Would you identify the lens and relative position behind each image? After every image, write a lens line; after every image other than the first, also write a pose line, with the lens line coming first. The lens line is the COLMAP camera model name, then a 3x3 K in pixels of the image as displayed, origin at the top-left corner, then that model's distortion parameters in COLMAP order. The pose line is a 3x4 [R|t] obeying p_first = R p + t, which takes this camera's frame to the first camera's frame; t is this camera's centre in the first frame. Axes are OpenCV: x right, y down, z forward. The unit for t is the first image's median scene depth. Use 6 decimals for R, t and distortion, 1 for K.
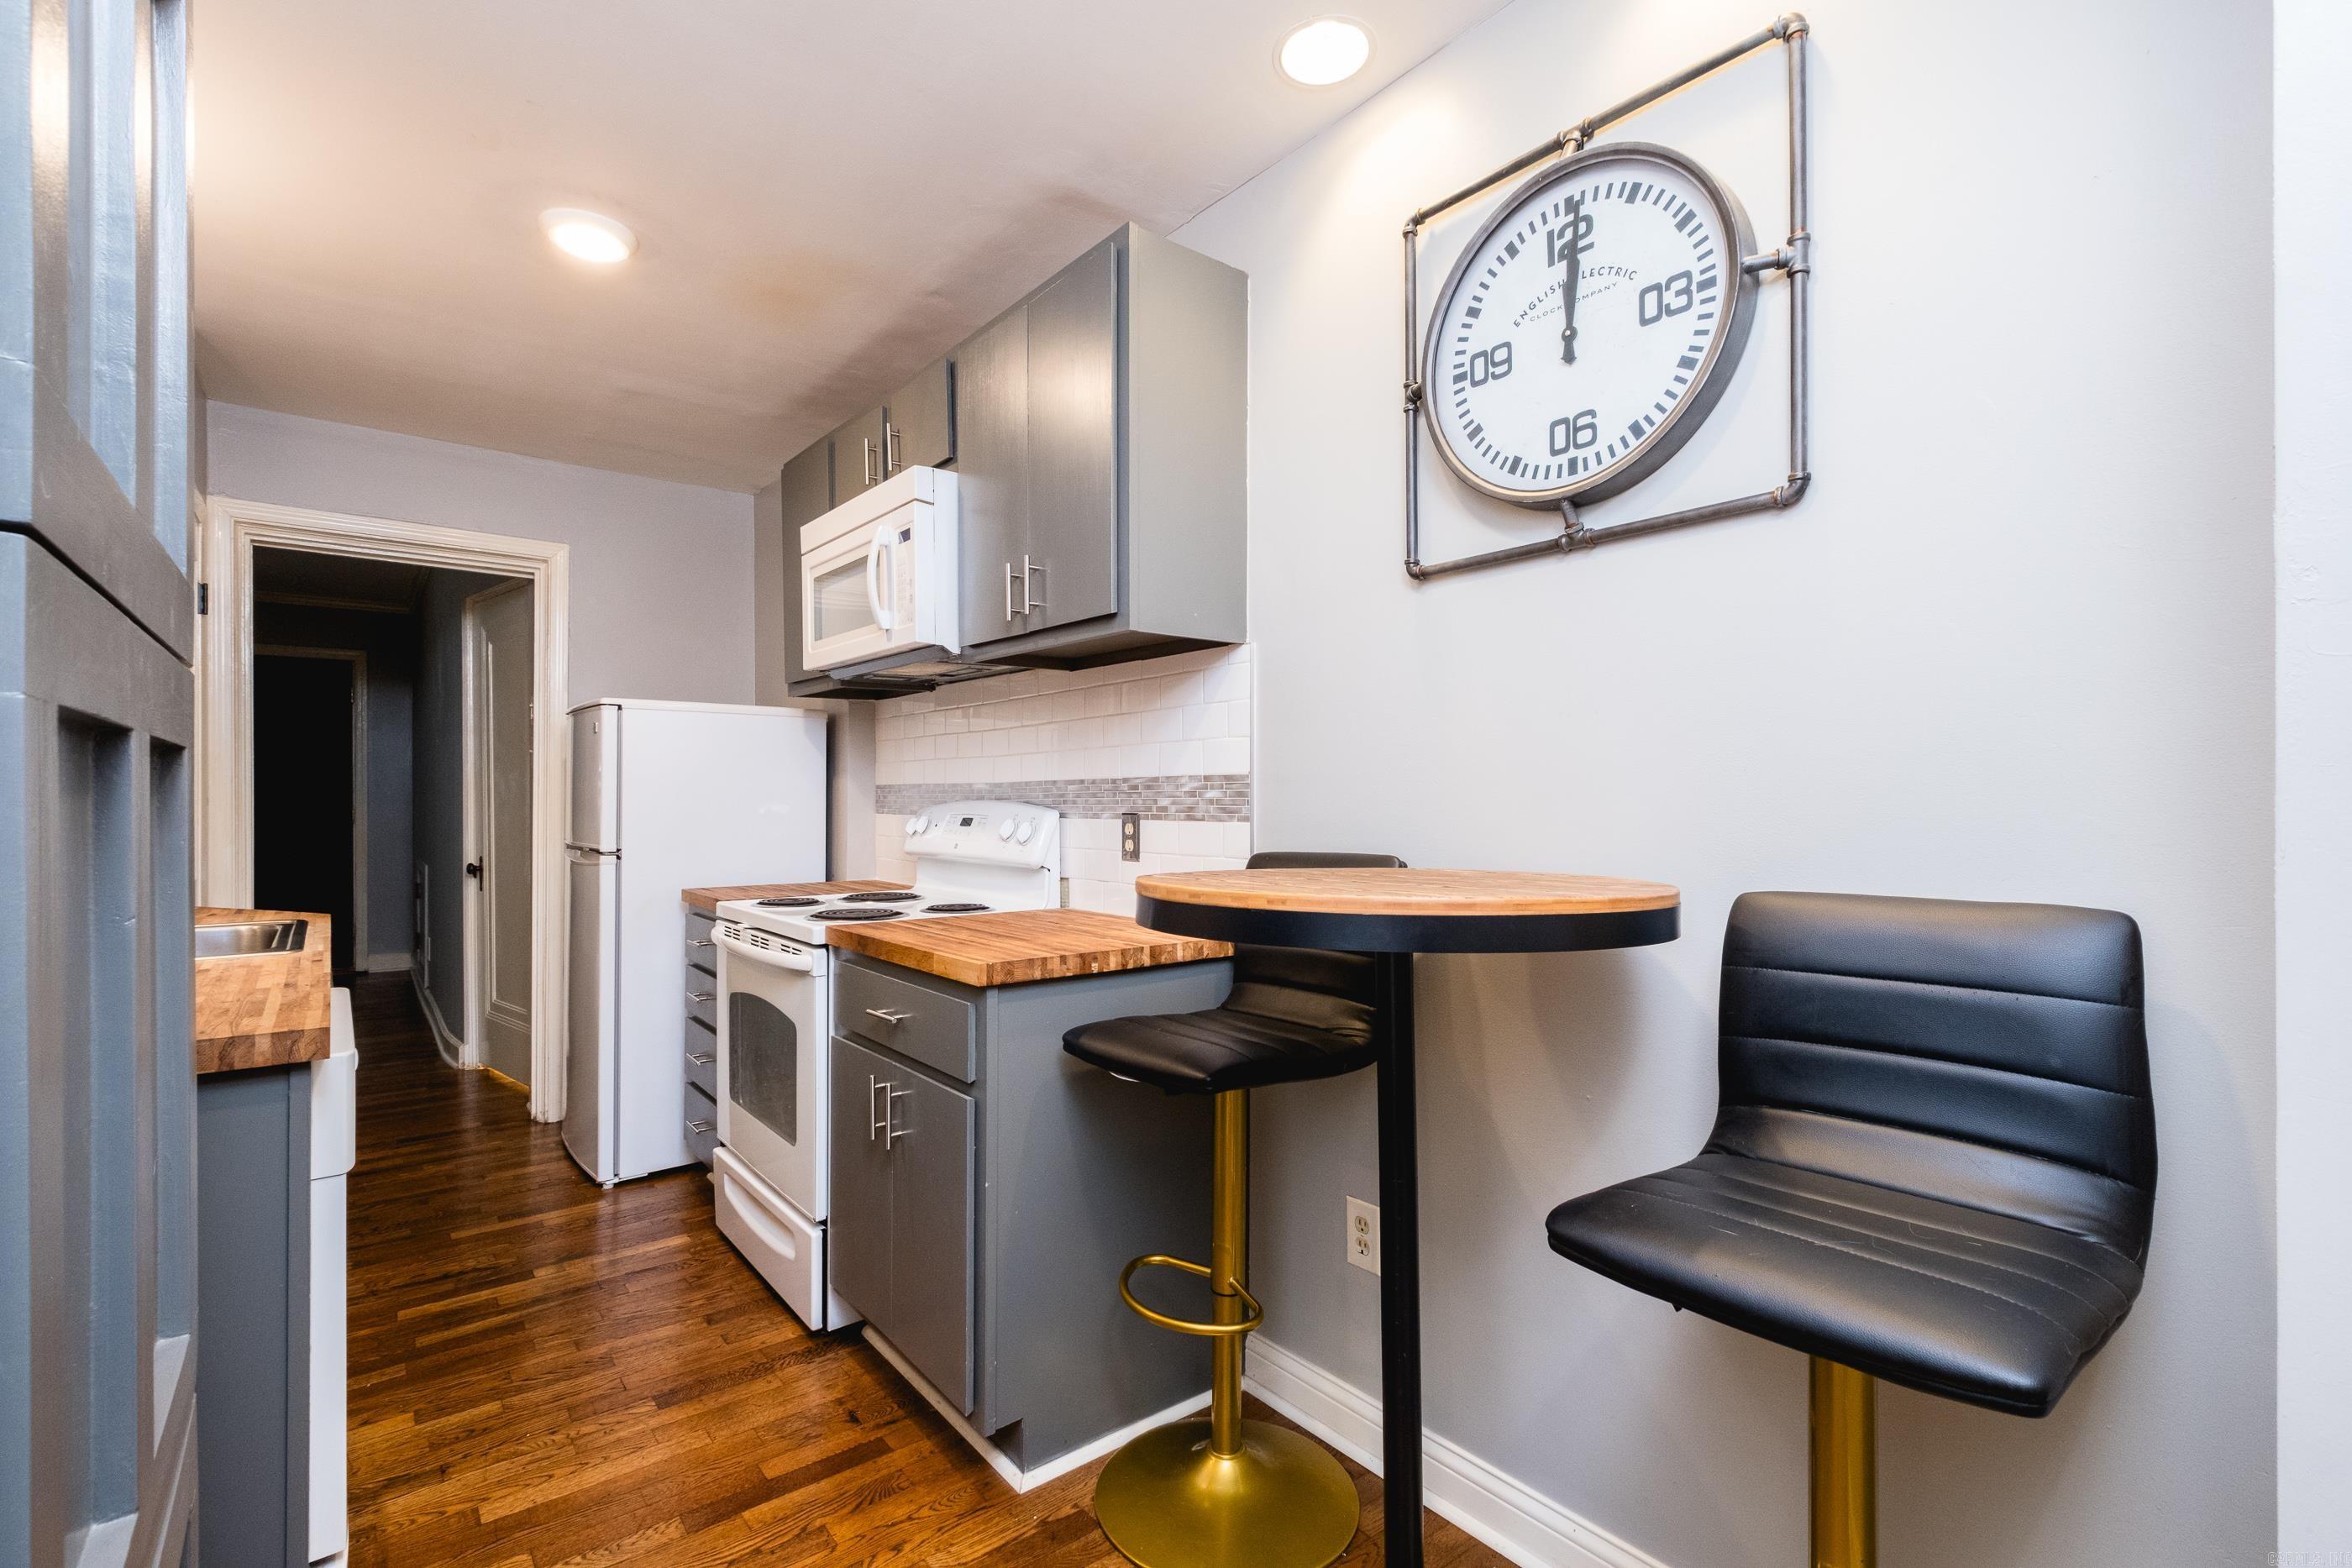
lens RADIAL K [[1040.5, 0, 1183.6], [0, 1040.5, 791.2], [0, 0, 1]] dist [0.005911, -0.002376]
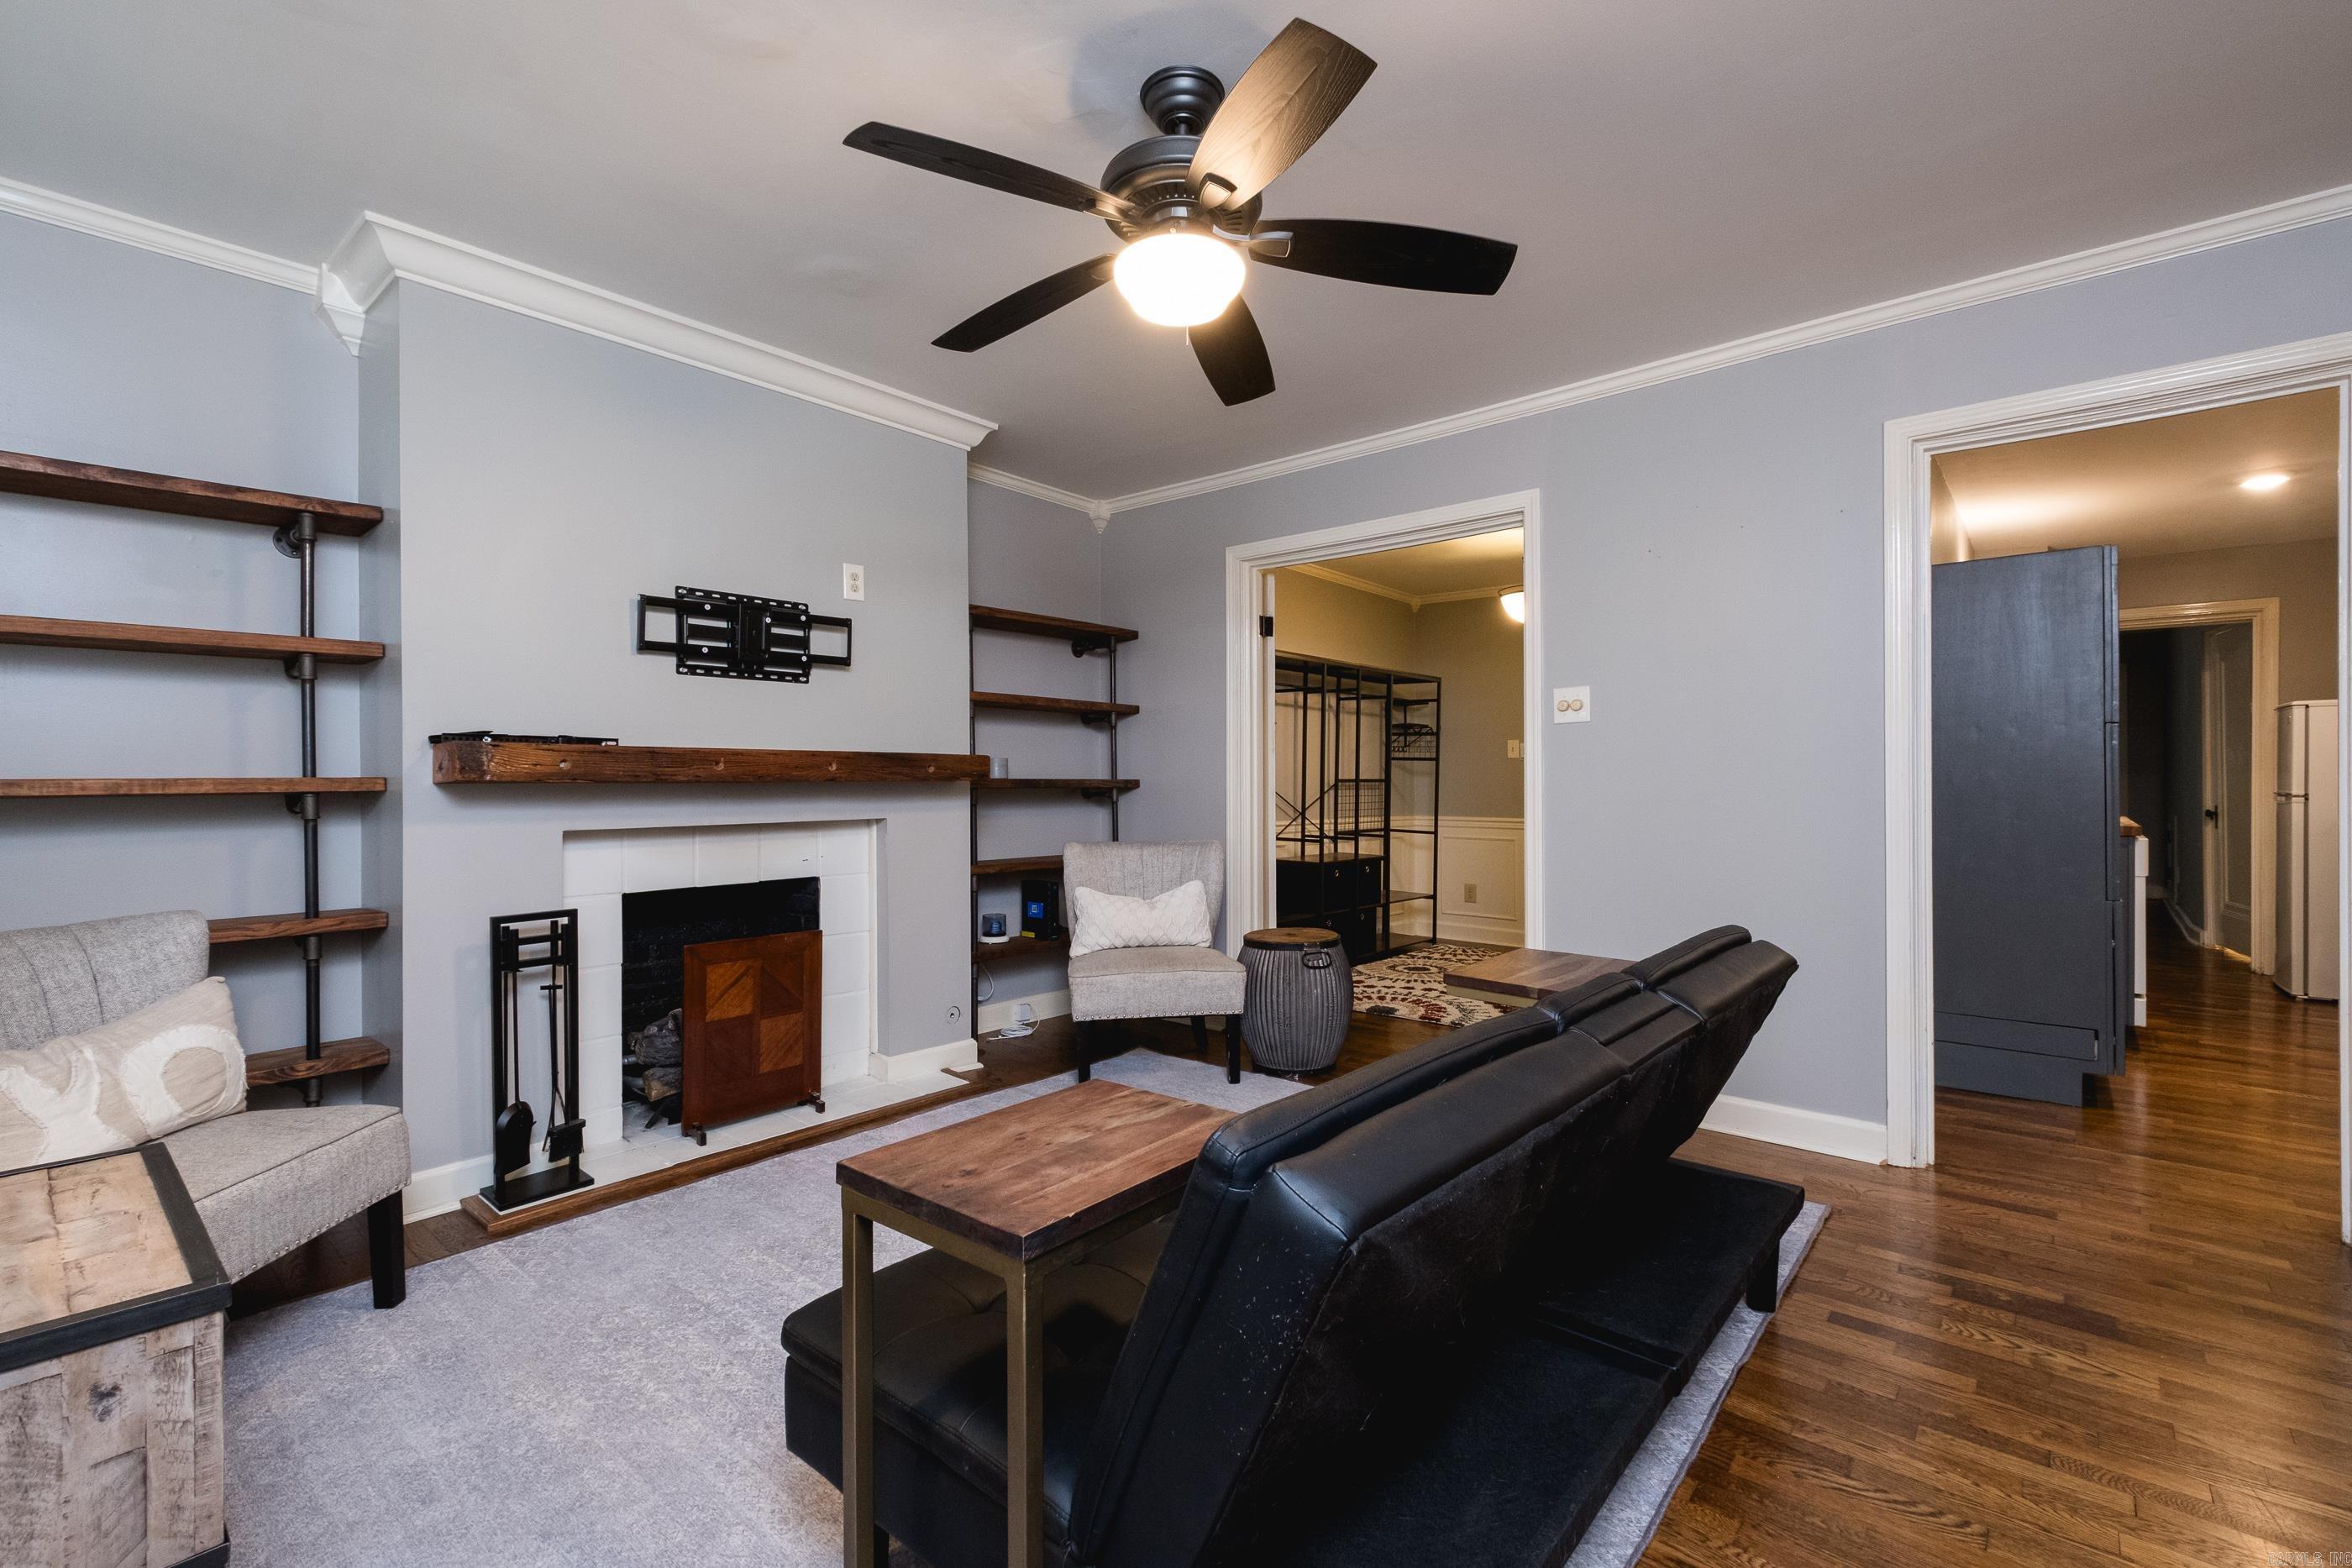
lens RADIAL K [[1023.8, 0, 1193.4], [0, 1023.8, 783.8], [0, 0, 1]] dist [0.003770, 0.000030]
pose [[0.177884, 0.003658, -0.984045, 0.858060], [0.007793, 0.999956, 0.005126, 0.021339], [0.984021, -0.008581, 0.177848, -1.173510]]
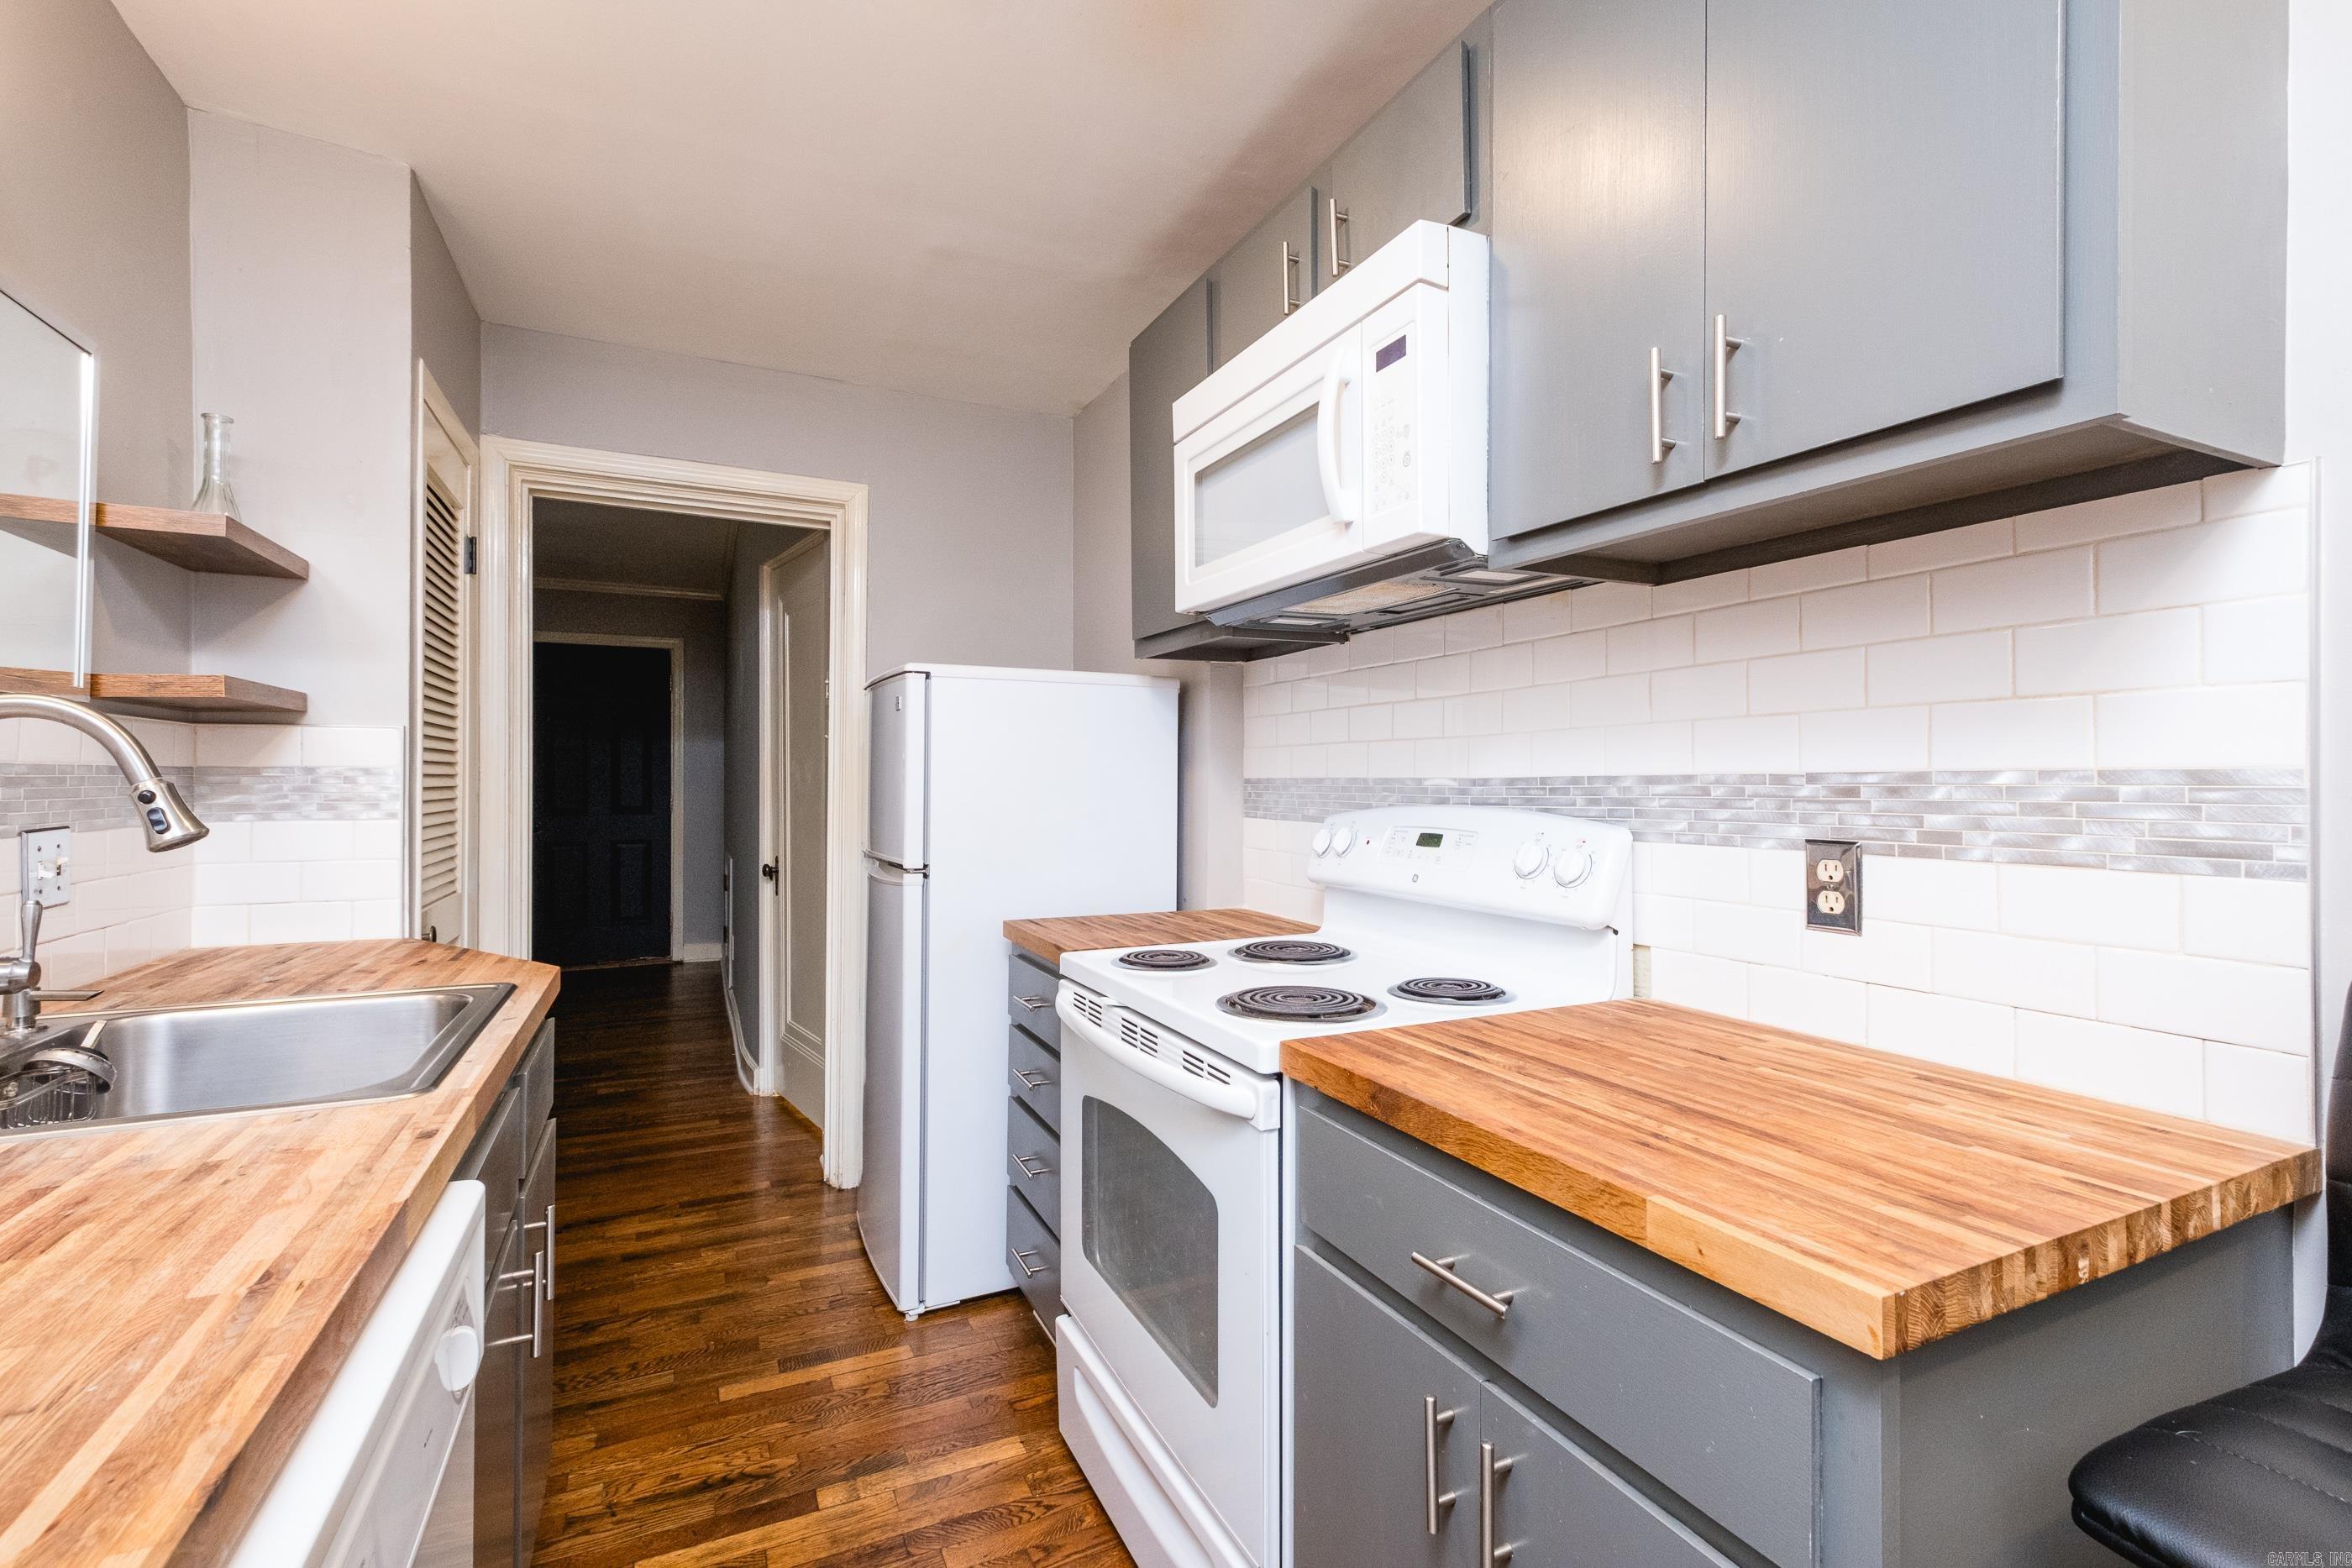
lens RADIAL K [[1034.2, 0, 1188.5], [0, 1034.2, 770.7], [0, 0, 1]] dist [0.014854, -0.009391]
pose [[0.973215, -0.000001, -0.229895, -0.221750], [-0.001234, 0.999986, -0.005228, -0.009687], [0.229892, 0.005372, 0.973201, 0.377214]]
